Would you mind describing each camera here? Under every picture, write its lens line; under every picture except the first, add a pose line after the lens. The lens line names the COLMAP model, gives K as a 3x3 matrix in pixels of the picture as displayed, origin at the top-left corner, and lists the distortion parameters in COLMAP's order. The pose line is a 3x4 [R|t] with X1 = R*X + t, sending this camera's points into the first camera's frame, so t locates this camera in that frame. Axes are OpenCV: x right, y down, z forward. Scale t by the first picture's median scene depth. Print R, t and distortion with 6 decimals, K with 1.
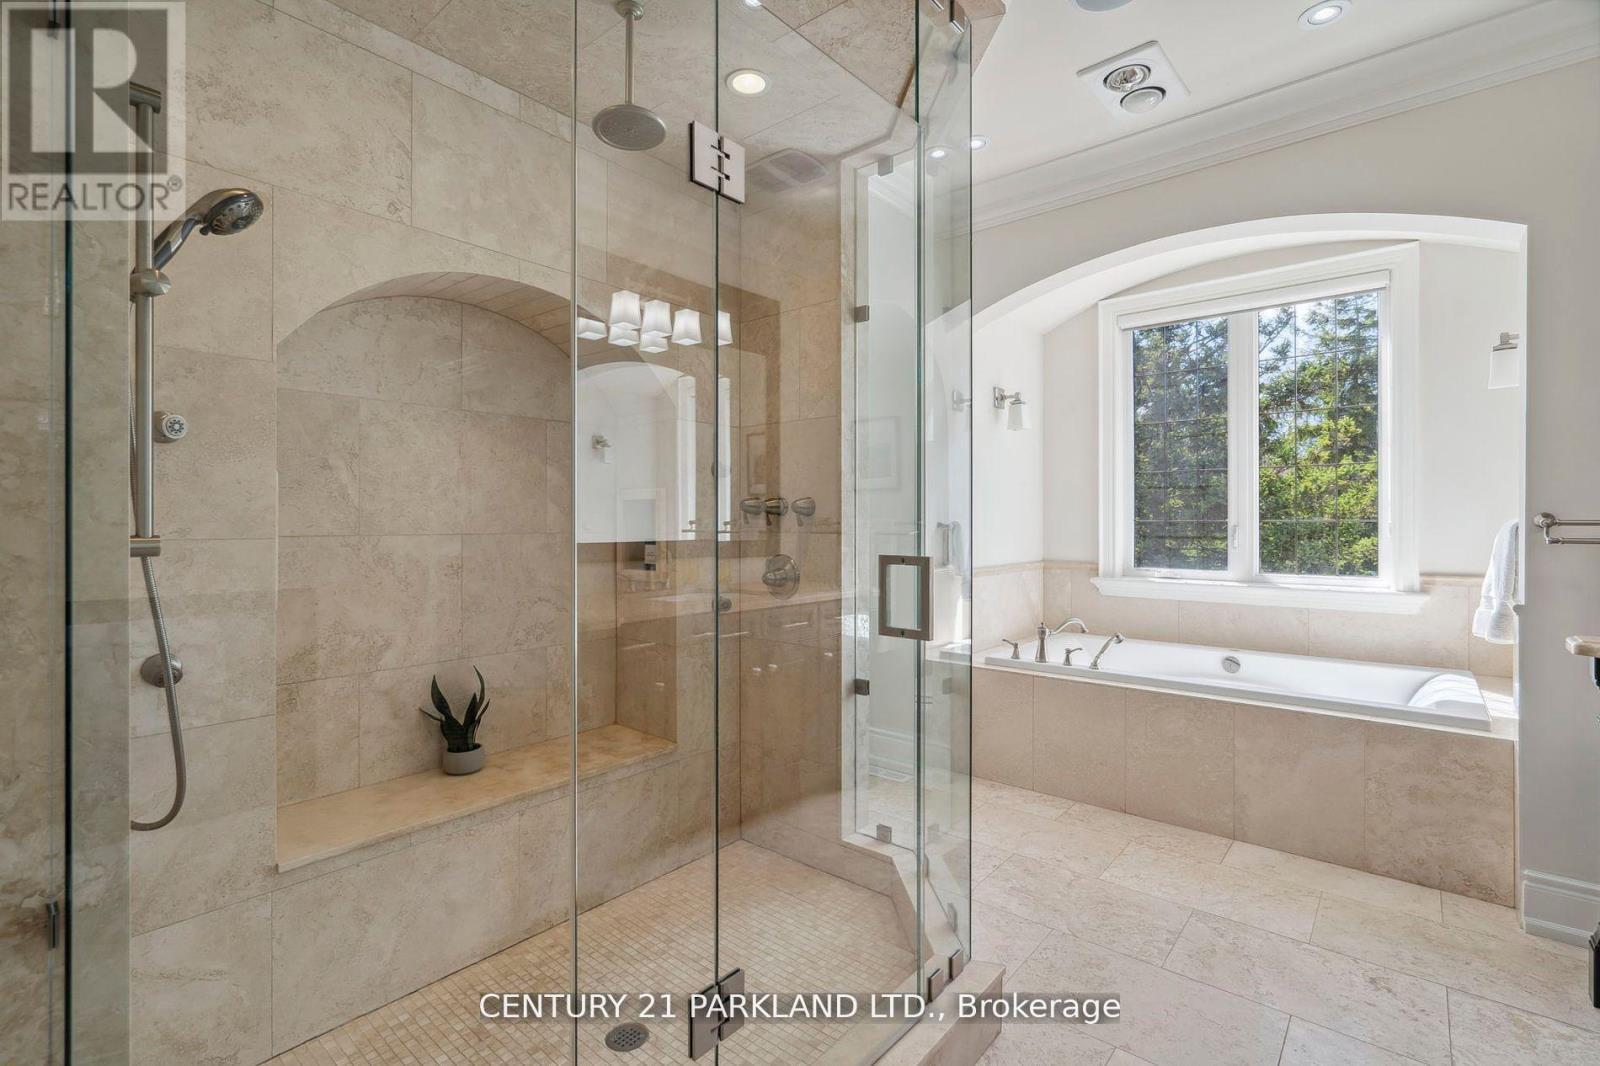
lens RADIAL K [[725.7, 0, 801.5], [0, 725.7, 524.2], [0, 0, 1]] dist [0.000608, 0.000873]
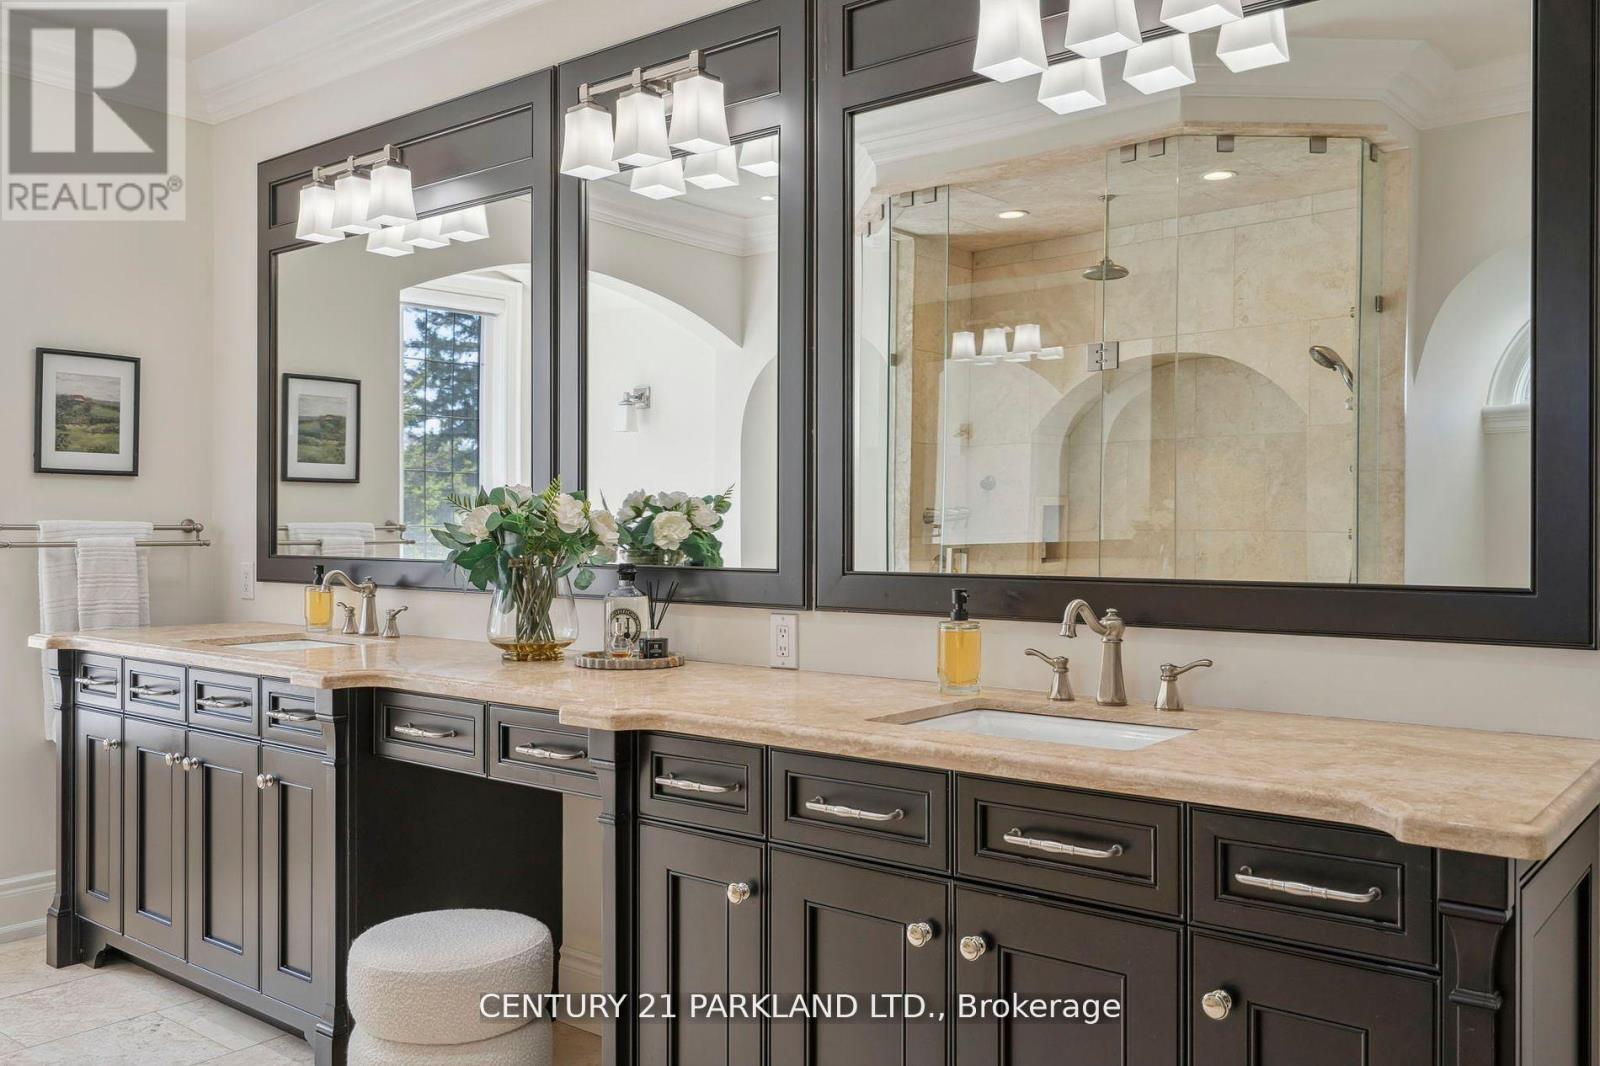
lens RADIAL K [[1320.8, 0, 802.1], [0, 1320.8, 534.0], [0, 0, 1]] dist [-0.036566, 0.000157]
pose [[-0.044343, 0.001546, 0.999015, -0.619444], [-0.003413, 0.999993, -0.001699, 0.005149], [-0.999011, -0.003485, -0.044338, -0.022185]]
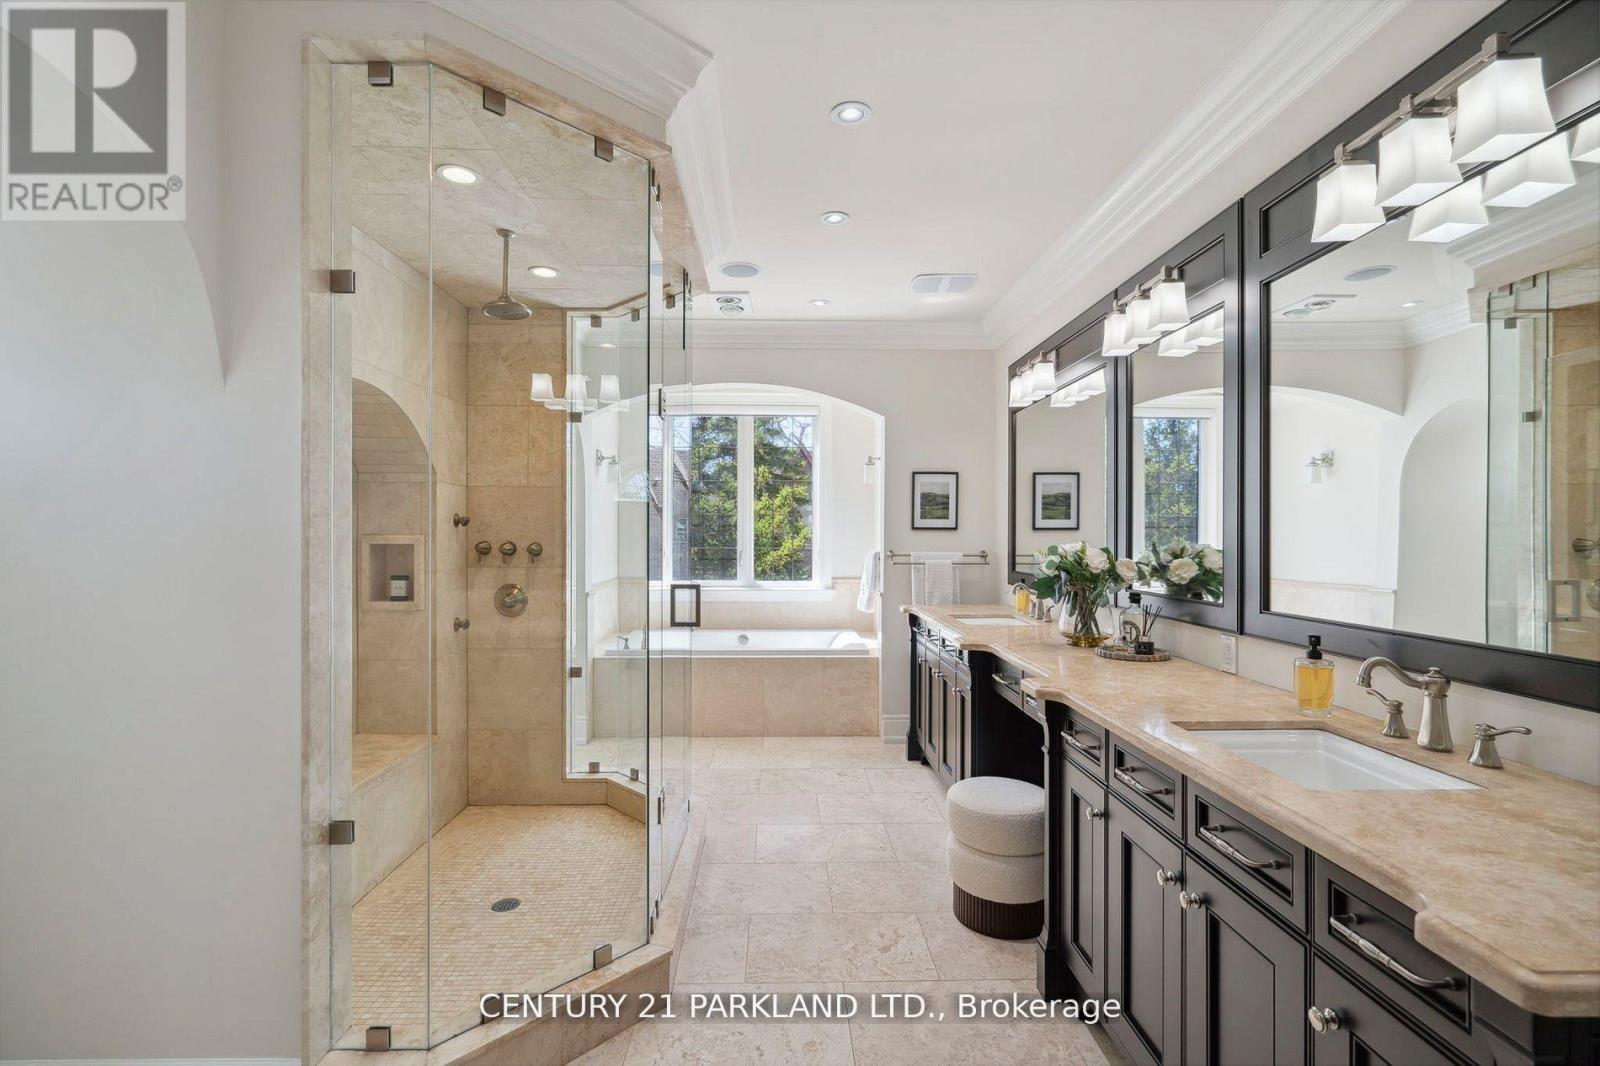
lens RADIAL K [[725.7, 0, 793.9], [0, 725.7, 535.8], [0, 0, 1]] dist [0.000608, 0.000873]
pose [[0.748235, 0.000351, 0.663433, -0.510838], [-0.001867, 0.999997, 0.001576, -0.049059], [-0.663431, -0.002418, 0.748234, -0.351249]]
